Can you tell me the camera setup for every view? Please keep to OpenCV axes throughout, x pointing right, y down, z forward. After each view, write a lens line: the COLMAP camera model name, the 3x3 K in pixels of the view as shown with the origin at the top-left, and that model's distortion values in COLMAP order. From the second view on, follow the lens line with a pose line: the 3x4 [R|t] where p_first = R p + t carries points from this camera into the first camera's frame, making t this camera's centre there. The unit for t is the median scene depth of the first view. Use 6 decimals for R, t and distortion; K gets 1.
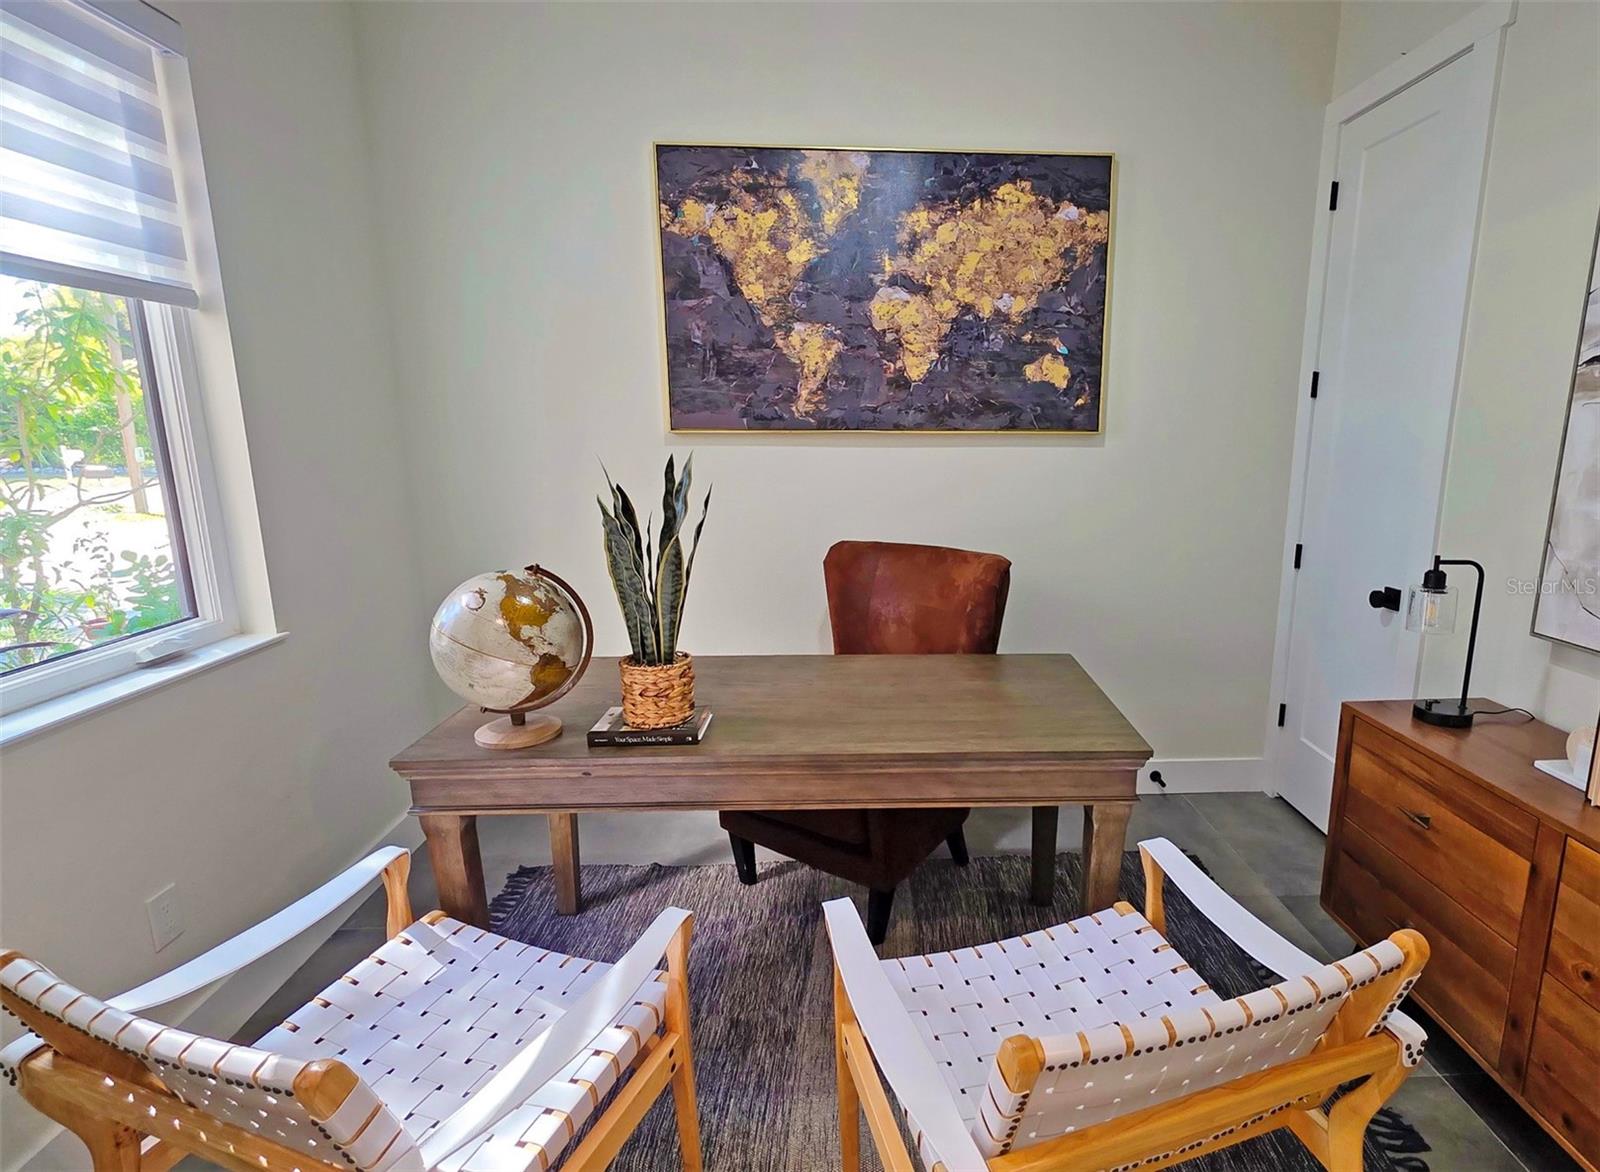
lens RADIAL K [[830.7, 0, 885.9], [0, 830.7, 597.6], [0, 0, 1]] dist [-0.001317, -0.000220]
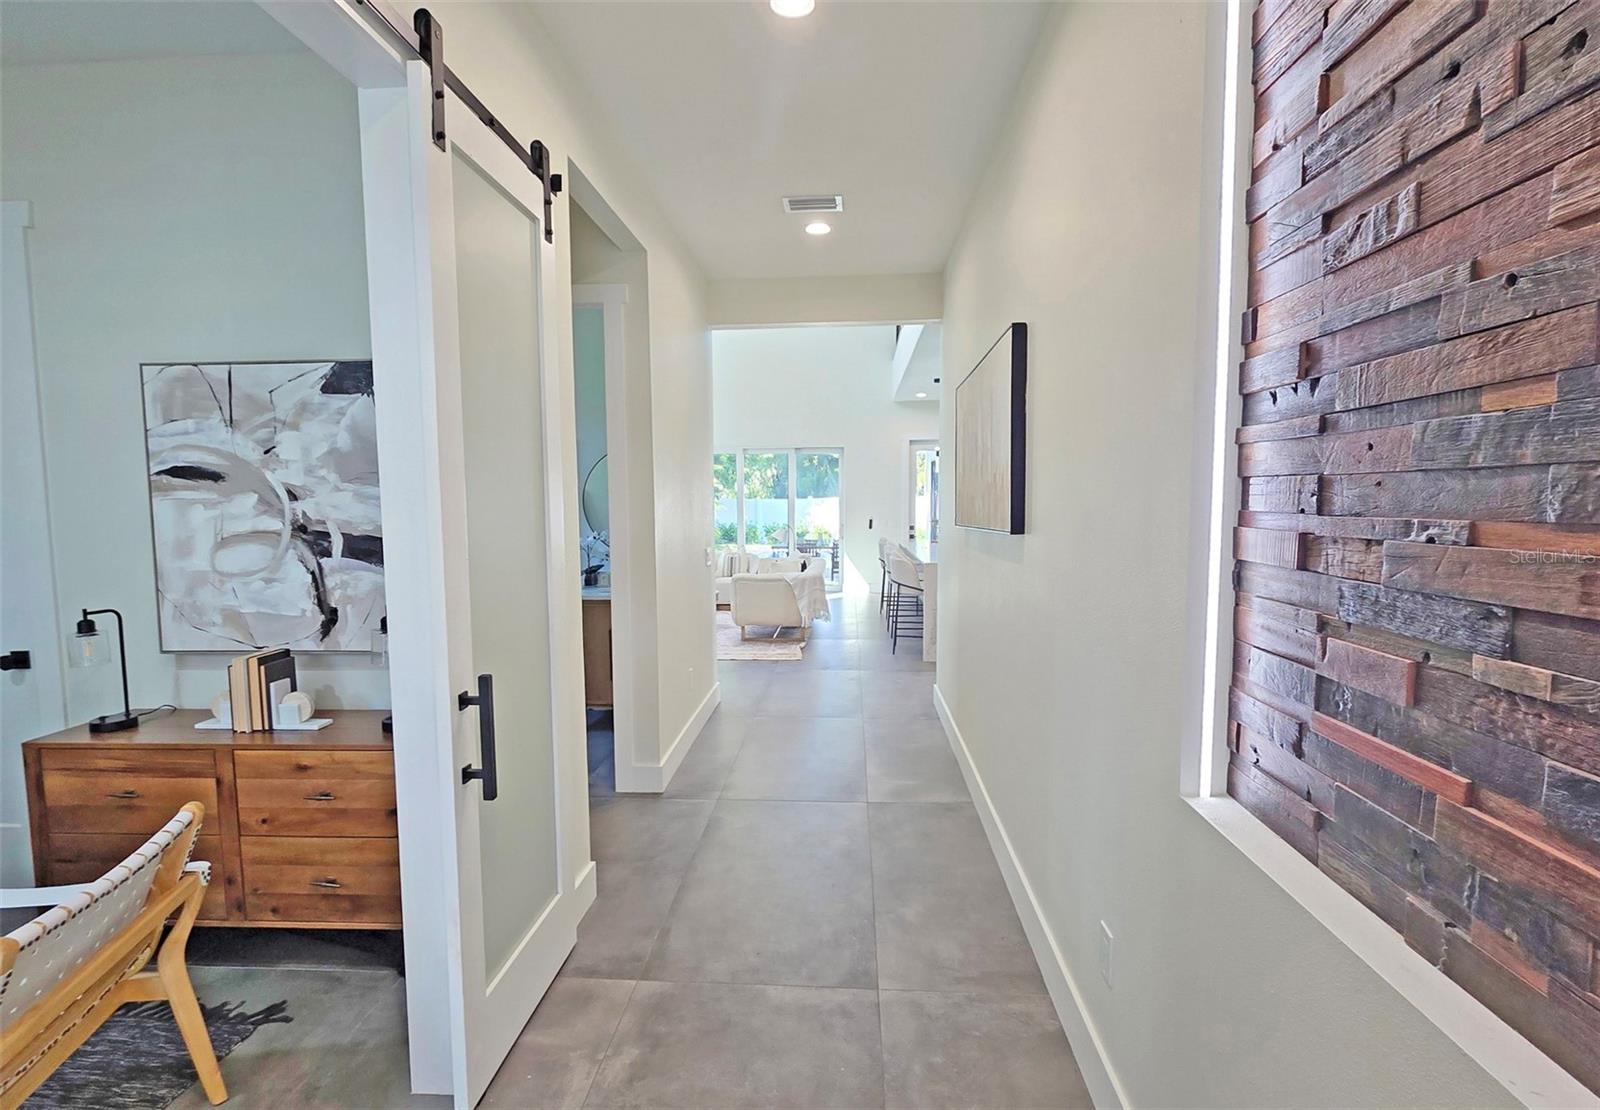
lens RADIAL K [[779.8, 0, 802.0], [0, 779.8, 557.2], [0, 0, 1]] dist [0.001327, -0.000523]
pose [[0.114825, -0.076833, 0.990410, -0.463566], [0.211169, 0.976106, 0.051241, 0.049670], [-0.970682, 0.203260, 0.128306, -0.324605]]
